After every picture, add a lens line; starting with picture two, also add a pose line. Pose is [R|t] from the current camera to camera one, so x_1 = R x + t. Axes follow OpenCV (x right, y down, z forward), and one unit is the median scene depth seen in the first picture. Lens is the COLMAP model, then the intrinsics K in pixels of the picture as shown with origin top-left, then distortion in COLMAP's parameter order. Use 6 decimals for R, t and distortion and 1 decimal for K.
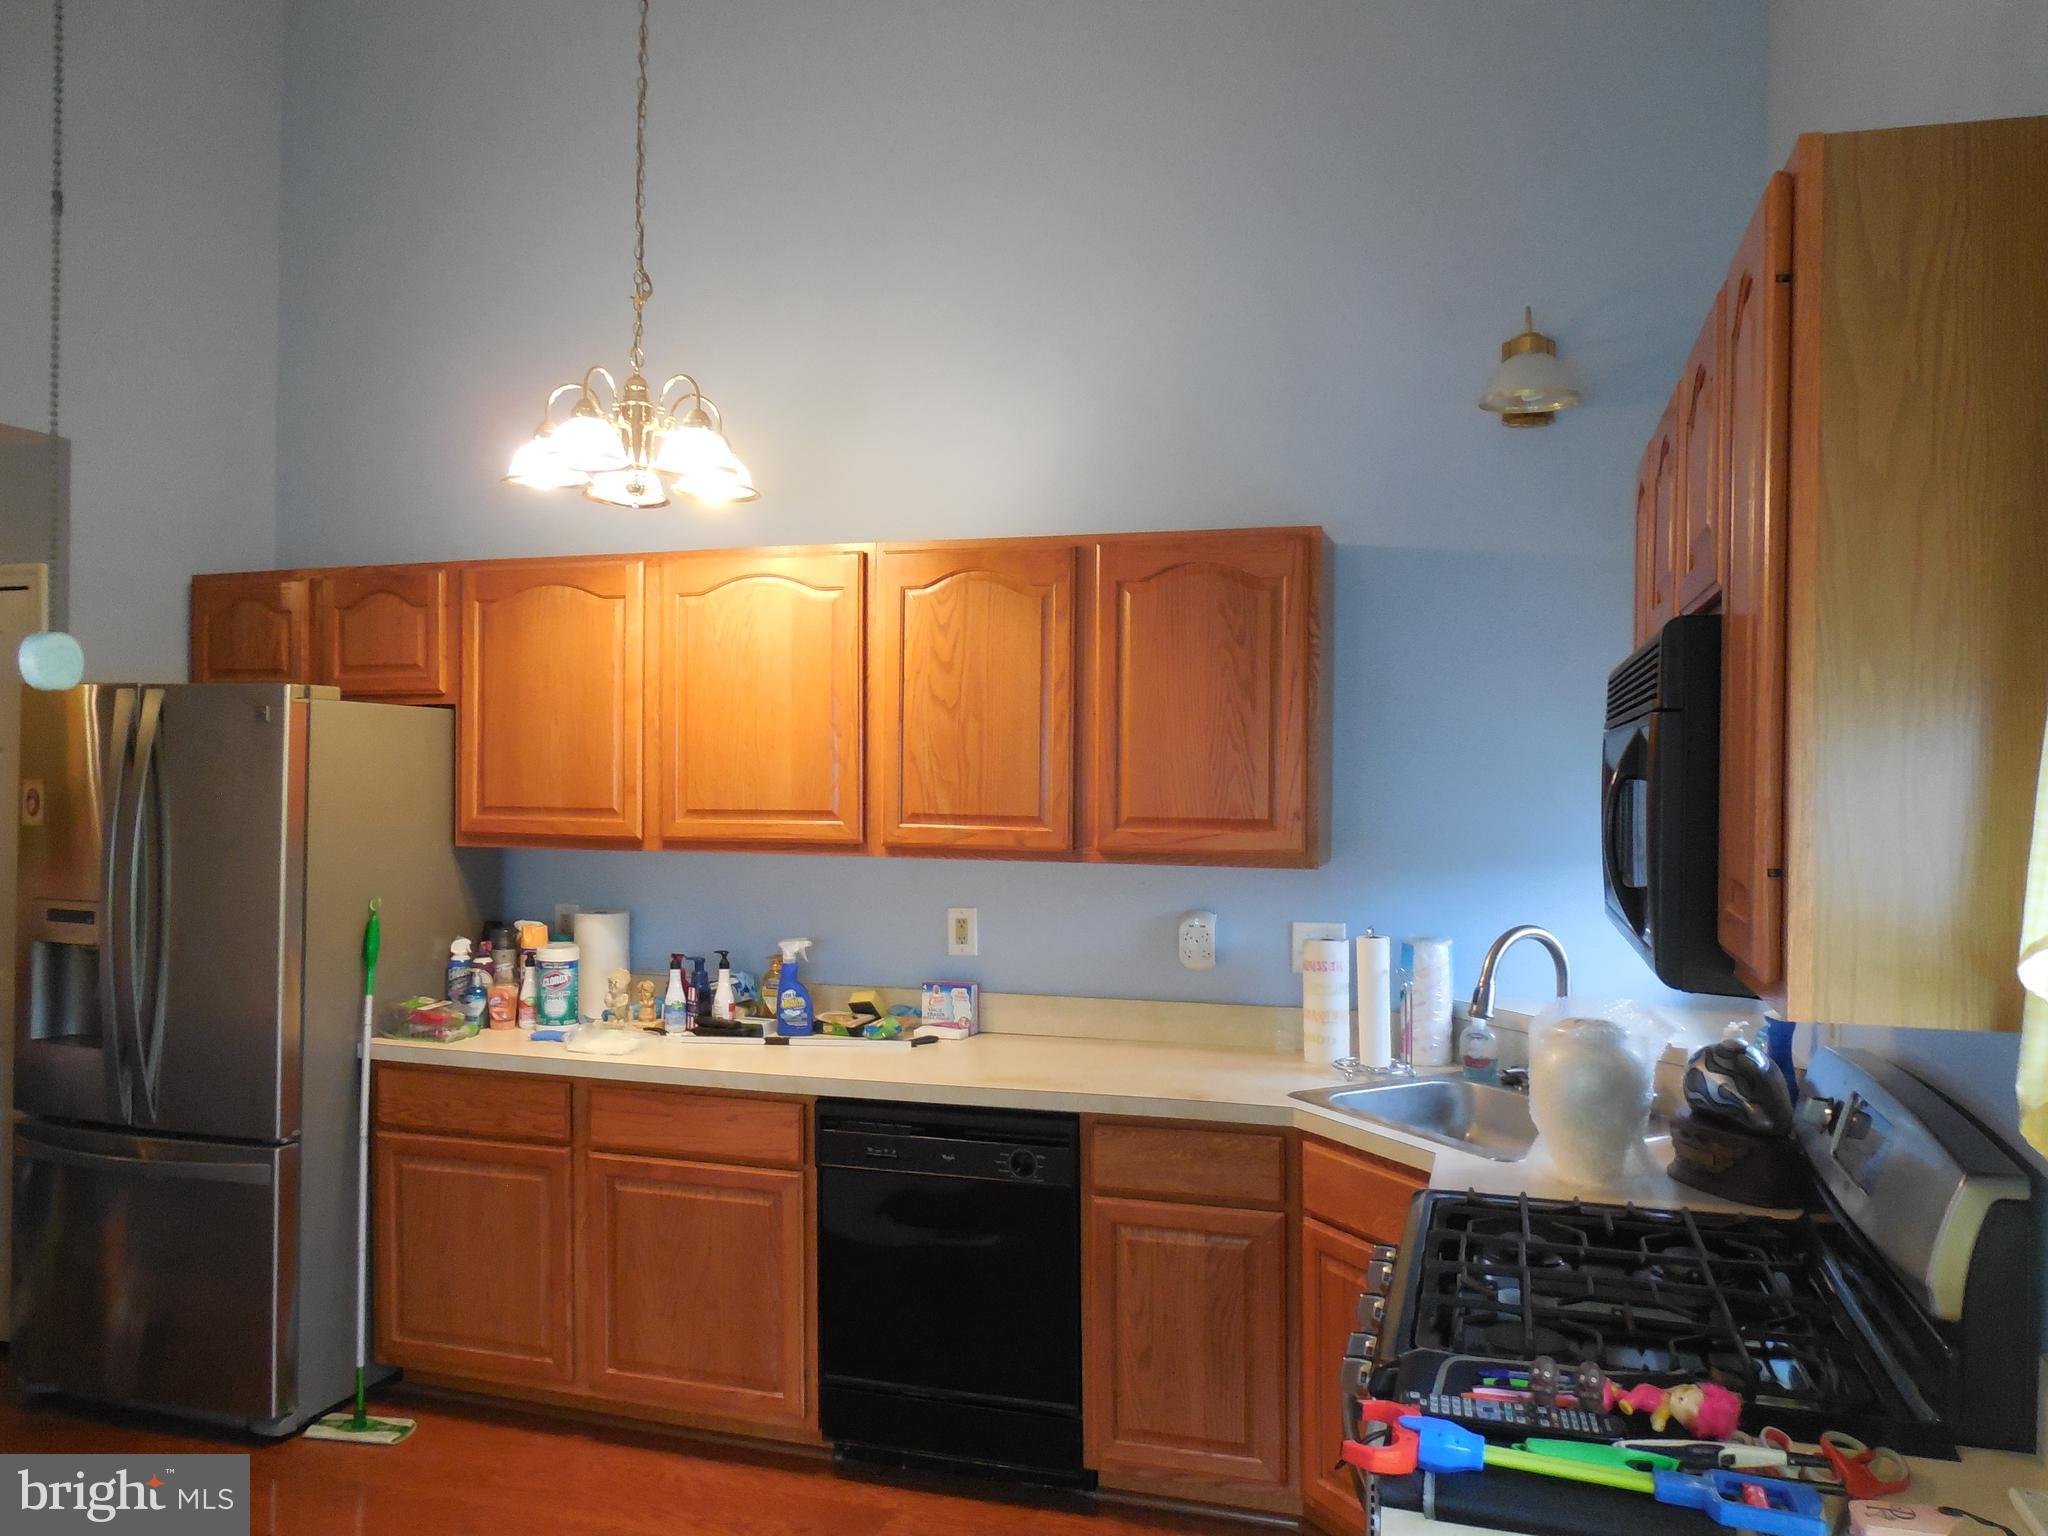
lens RADIAL K [[1512.3, 0, 1024.0], [0, 1512.3, 768.0], [0, 0, 1]] dist [-0.015616, -0.007896]
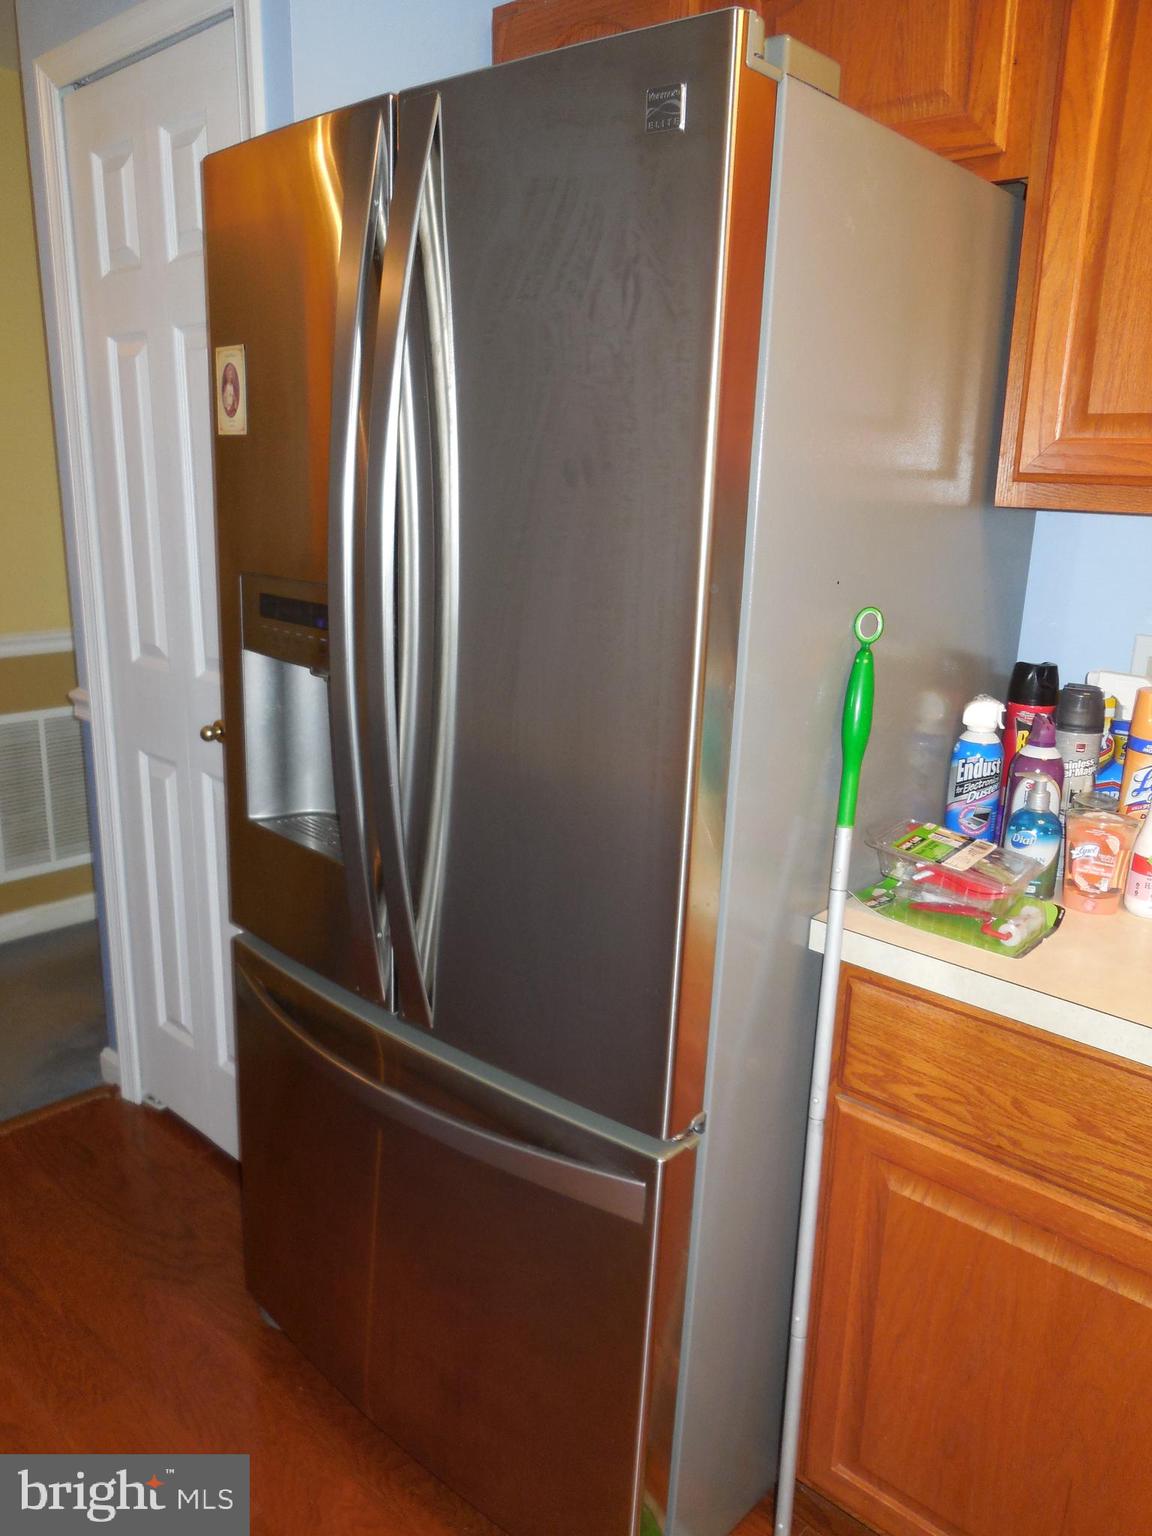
lens RADIAL K [[1134.2, 0, 576.0], [0, 1134.2, 768.0], [0, 0, 1]] dist [-0.015616, -0.007896]
pose [[0.915837, 0.125208, -0.381531, -0.364474], [-0.023868, 0.965438, 0.259538, 0.044383], [0.400840, -0.228589, 0.887172, 0.639211]]
